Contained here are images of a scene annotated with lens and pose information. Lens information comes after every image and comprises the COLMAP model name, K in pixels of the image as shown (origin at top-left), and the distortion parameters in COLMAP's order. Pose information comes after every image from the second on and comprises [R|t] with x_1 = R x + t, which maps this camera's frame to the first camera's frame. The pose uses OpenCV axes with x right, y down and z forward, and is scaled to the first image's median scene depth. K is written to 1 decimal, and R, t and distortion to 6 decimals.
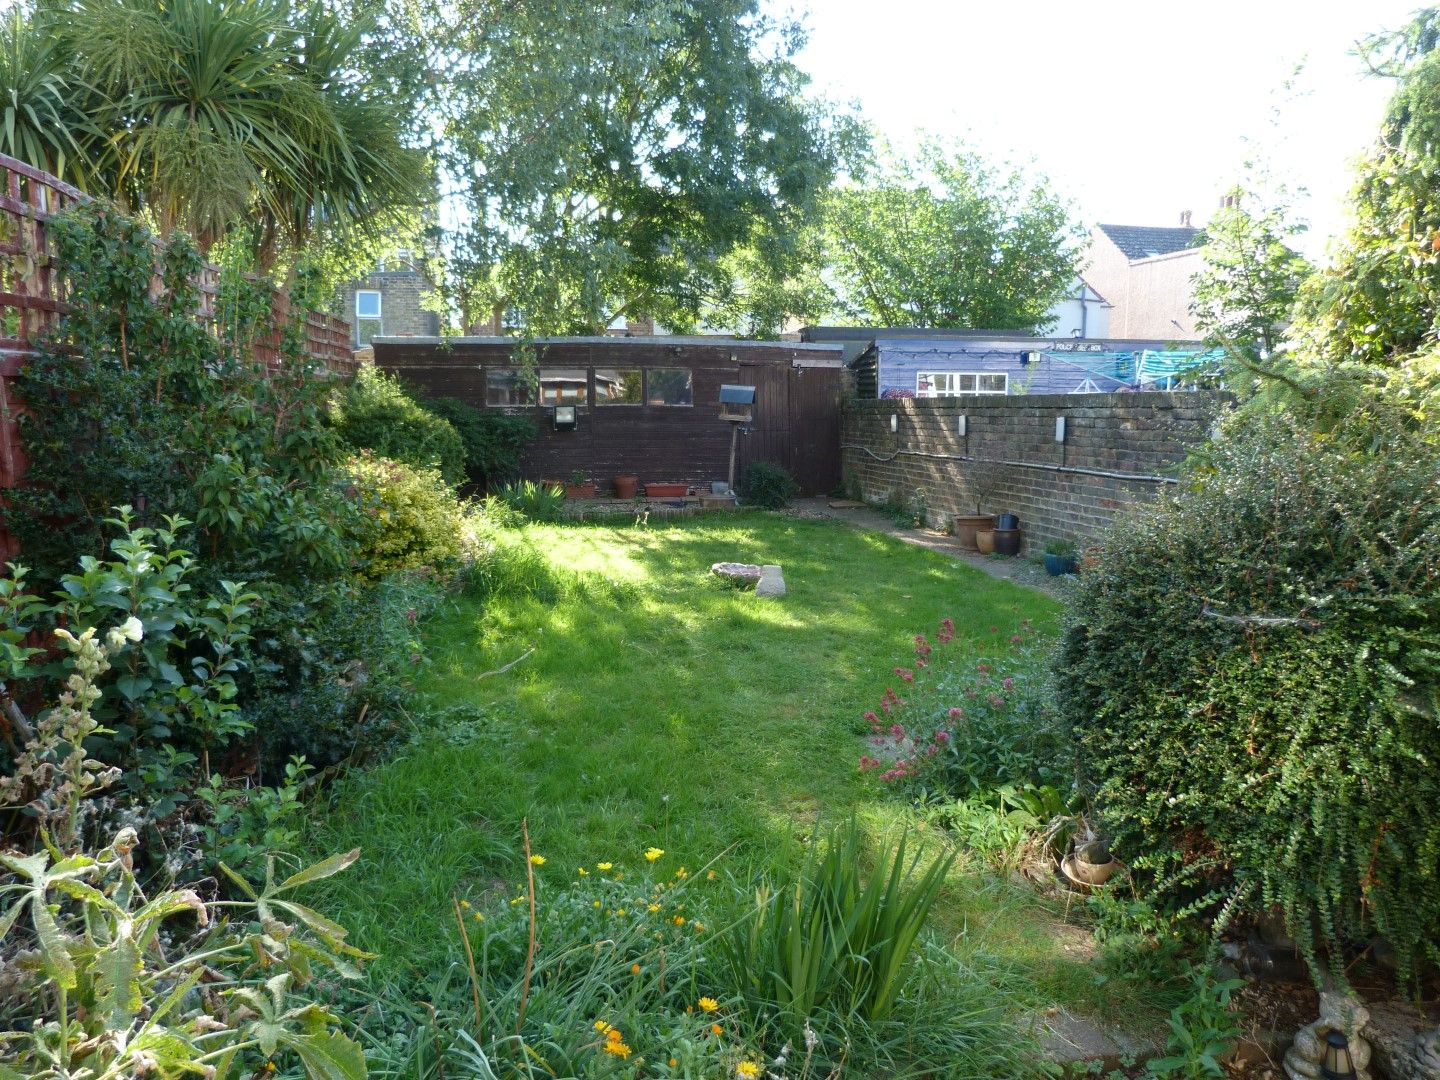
lens RADIAL K [[1080.7, 0, 719.0], [0, 1080.7, 538.8], [0, 0, 1]] dist [-0.009154, -0.001557]
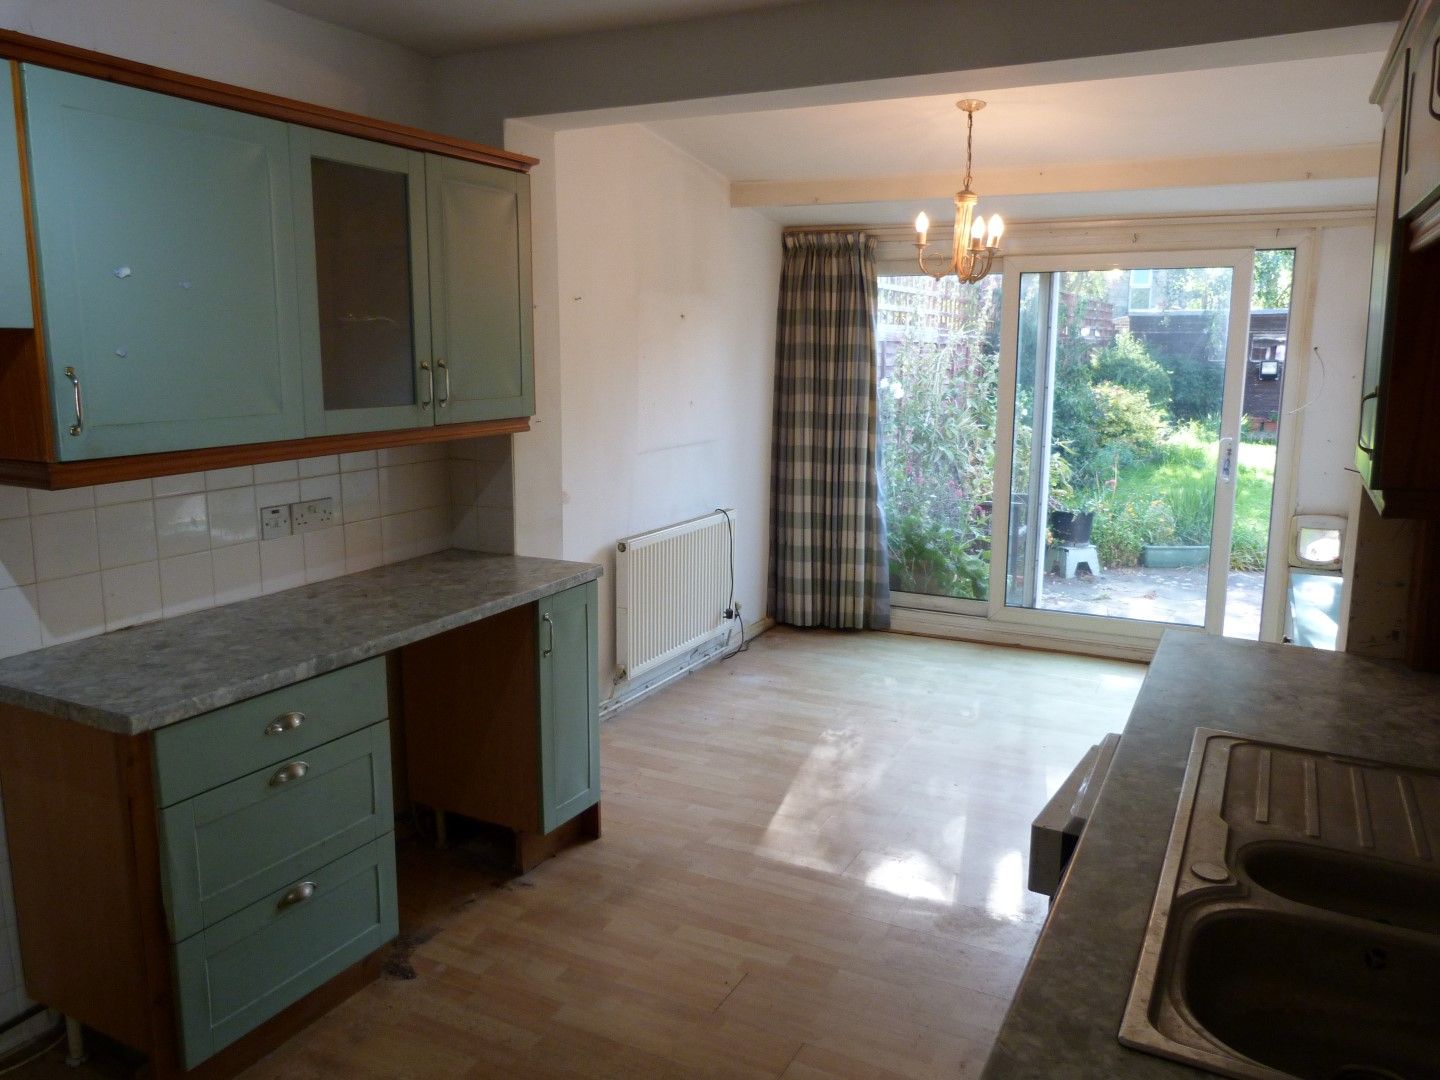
lens RADIAL K [[1080.7, 0, 720.4], [0, 1080.7, 535.3], [0, 0, 1]] dist [-0.009154, -0.001557]
pose [[0.774912, 0.113122, -0.621864, 0.351285], [-0.090798, 0.993573, 0.067595, 0.118929], [0.625513, 0.004083, 0.780203, -0.887245]]
